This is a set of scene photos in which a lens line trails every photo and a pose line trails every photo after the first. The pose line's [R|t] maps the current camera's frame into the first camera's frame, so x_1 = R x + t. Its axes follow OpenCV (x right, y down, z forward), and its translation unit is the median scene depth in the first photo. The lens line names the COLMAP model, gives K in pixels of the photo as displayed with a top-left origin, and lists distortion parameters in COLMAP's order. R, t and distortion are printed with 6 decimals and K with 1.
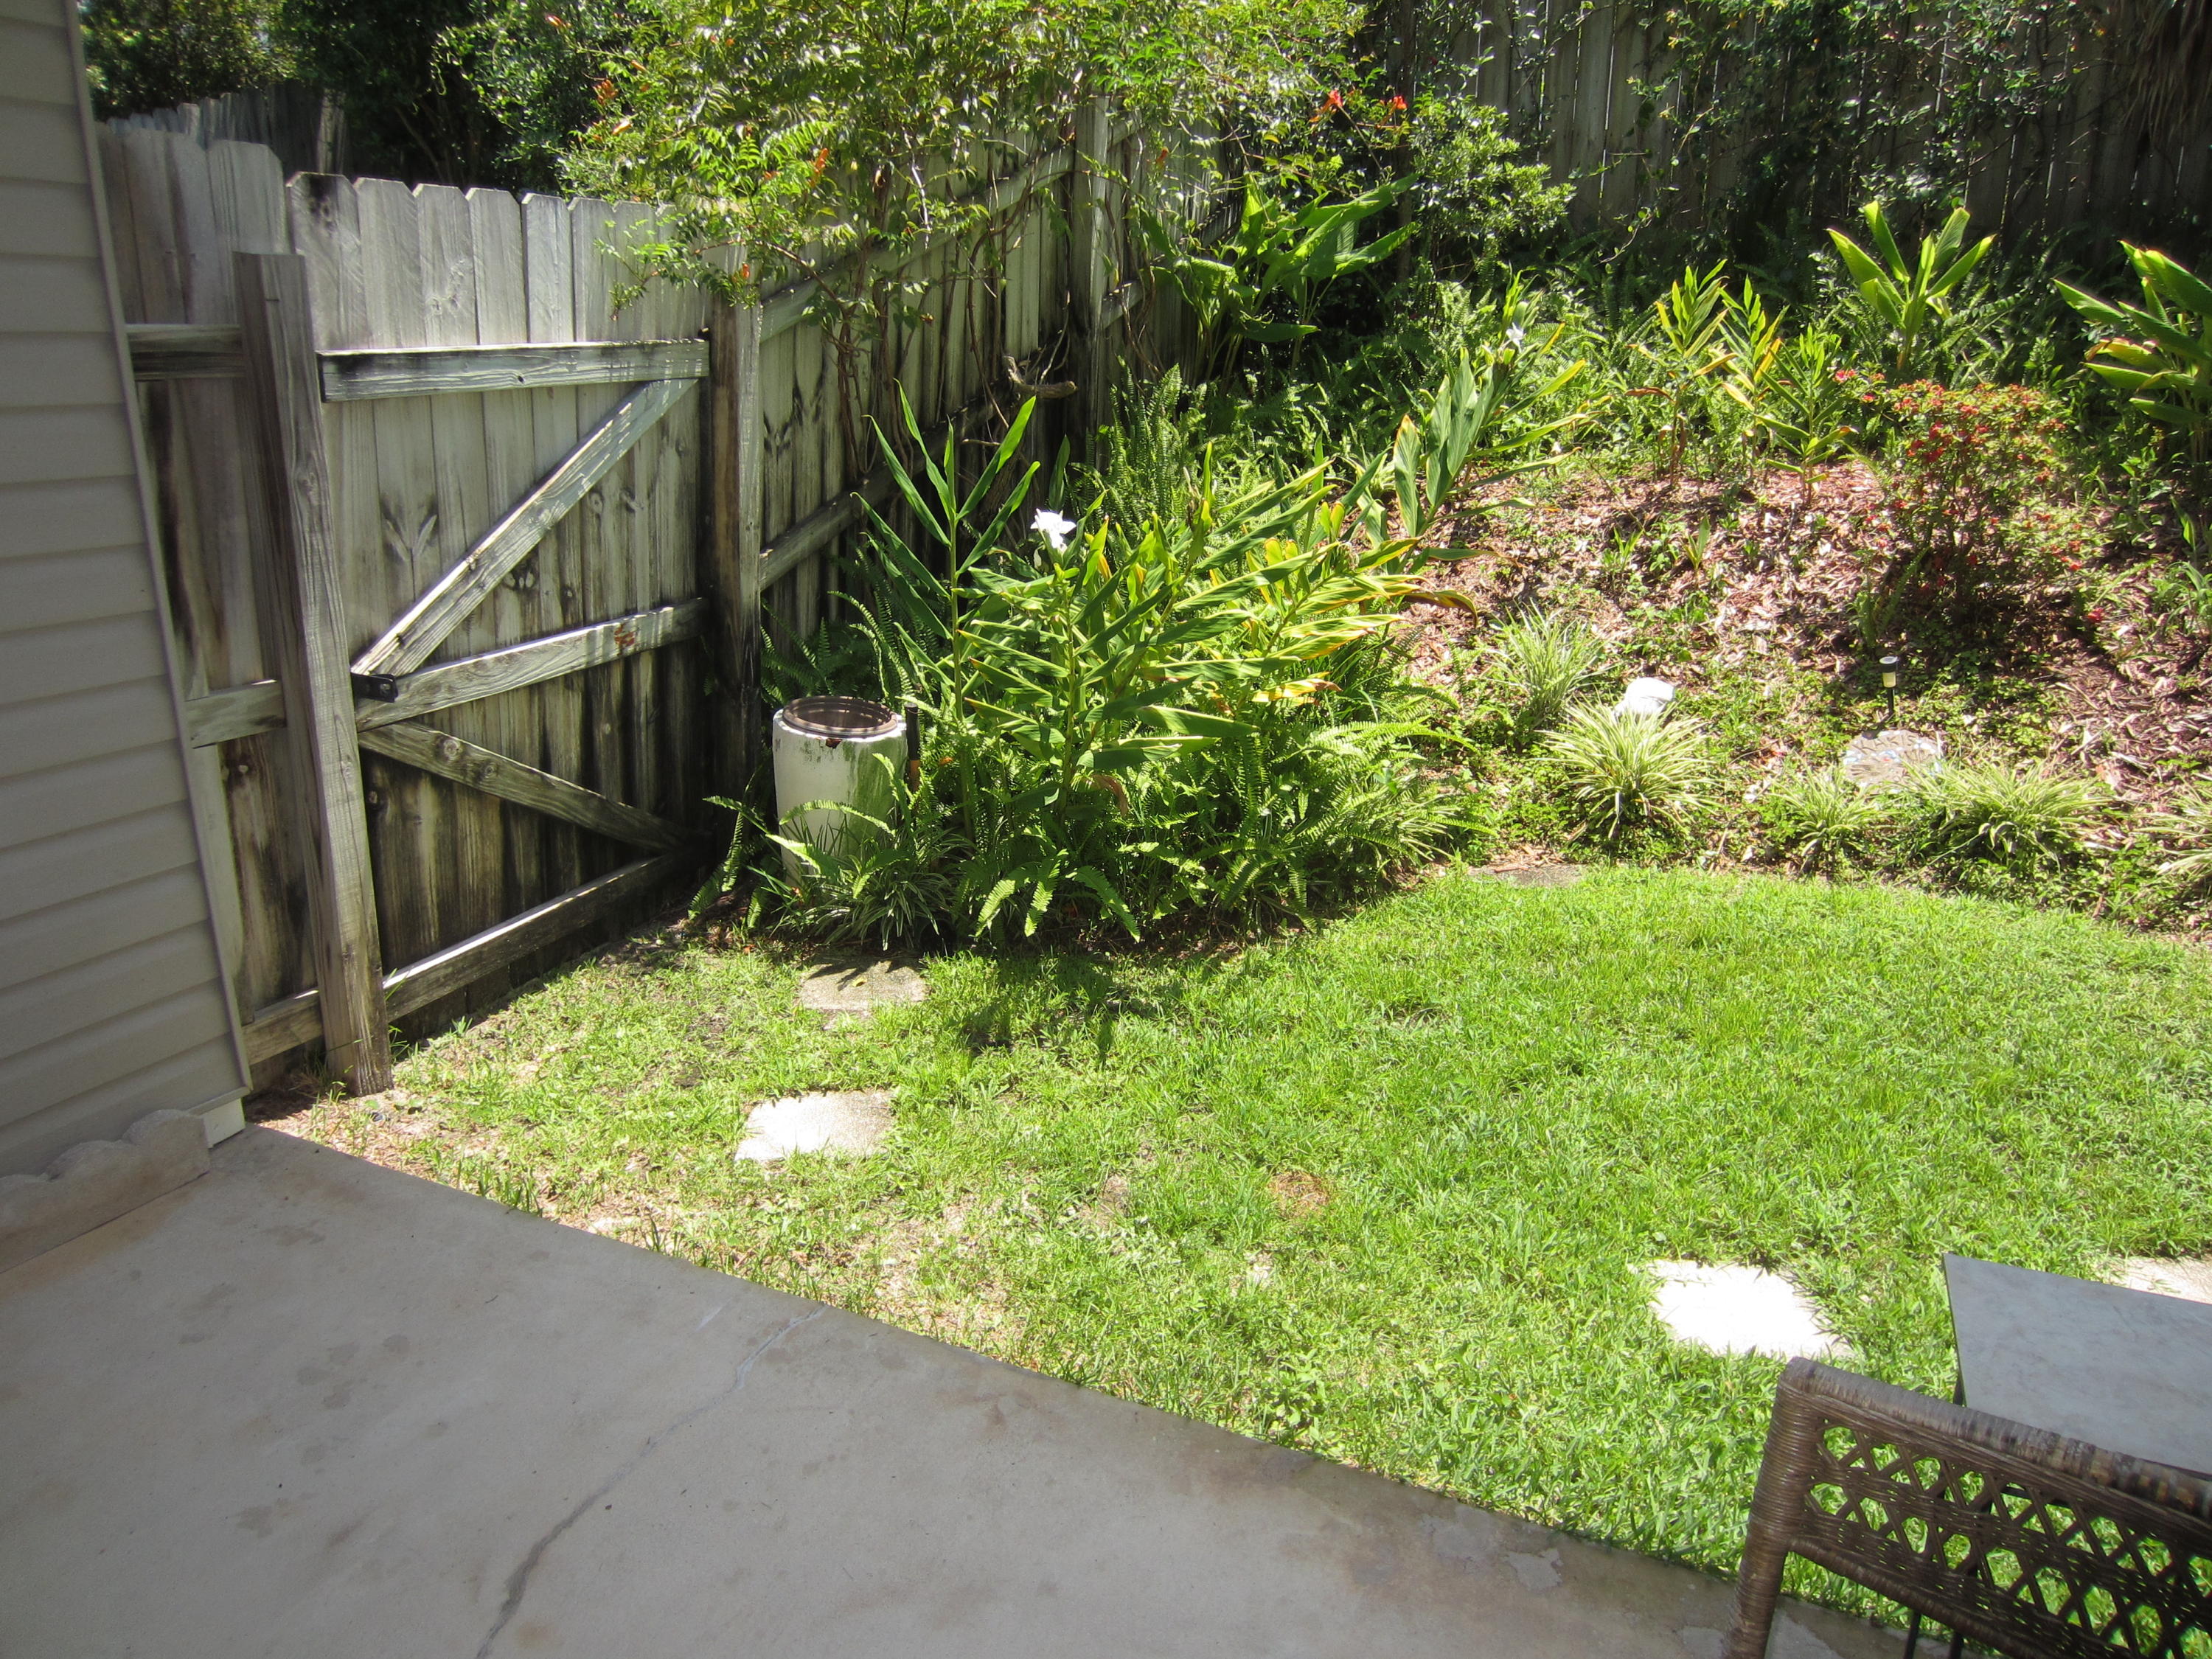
lens RADIAL K [[1584.7, 0, 1106.0], [0, 1584.7, 829.5], [0, 0, 1]] dist [-0.024860, 0.008052]
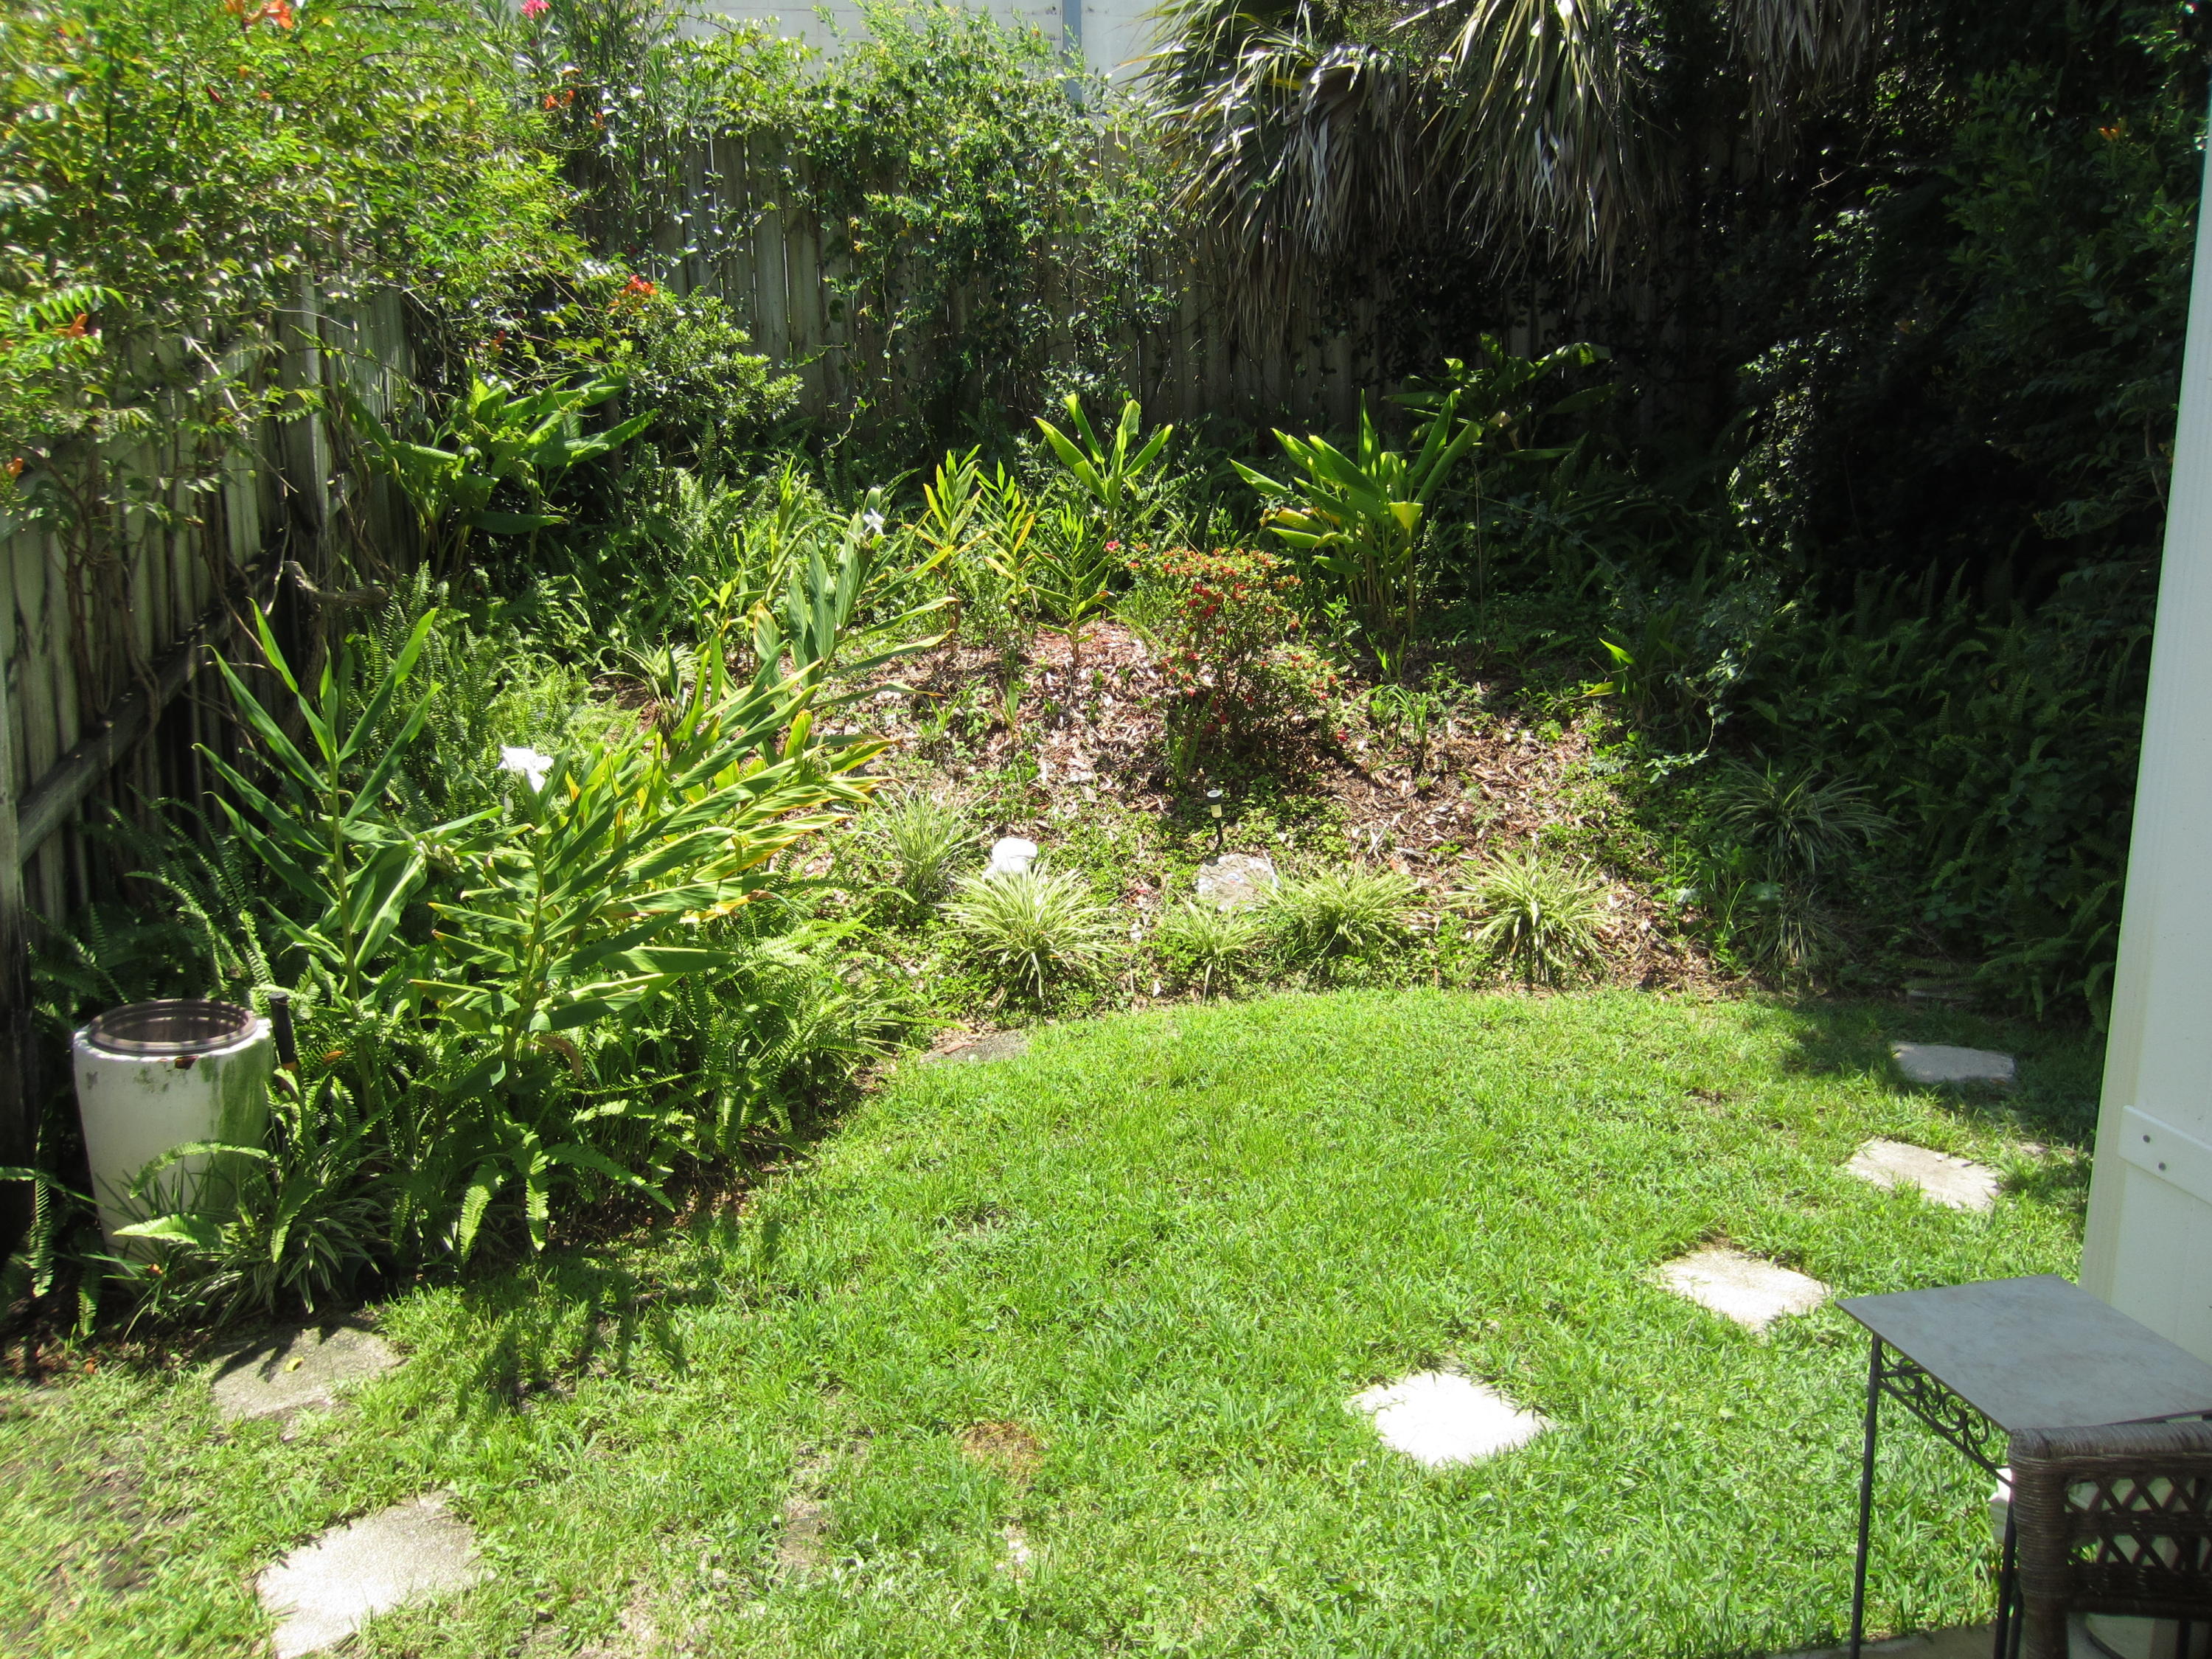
lens RADIAL K [[1584.7, 0, 1106.0], [0, 1584.7, 829.5], [0, 0, 1]] dist [-0.024860, 0.008052]
pose [[0.832666, -0.128863, 0.538573, -0.175390], [0.184940, 0.981420, -0.051106, -0.039586], [-0.521981, 0.142158, 0.841027, 0.099394]]
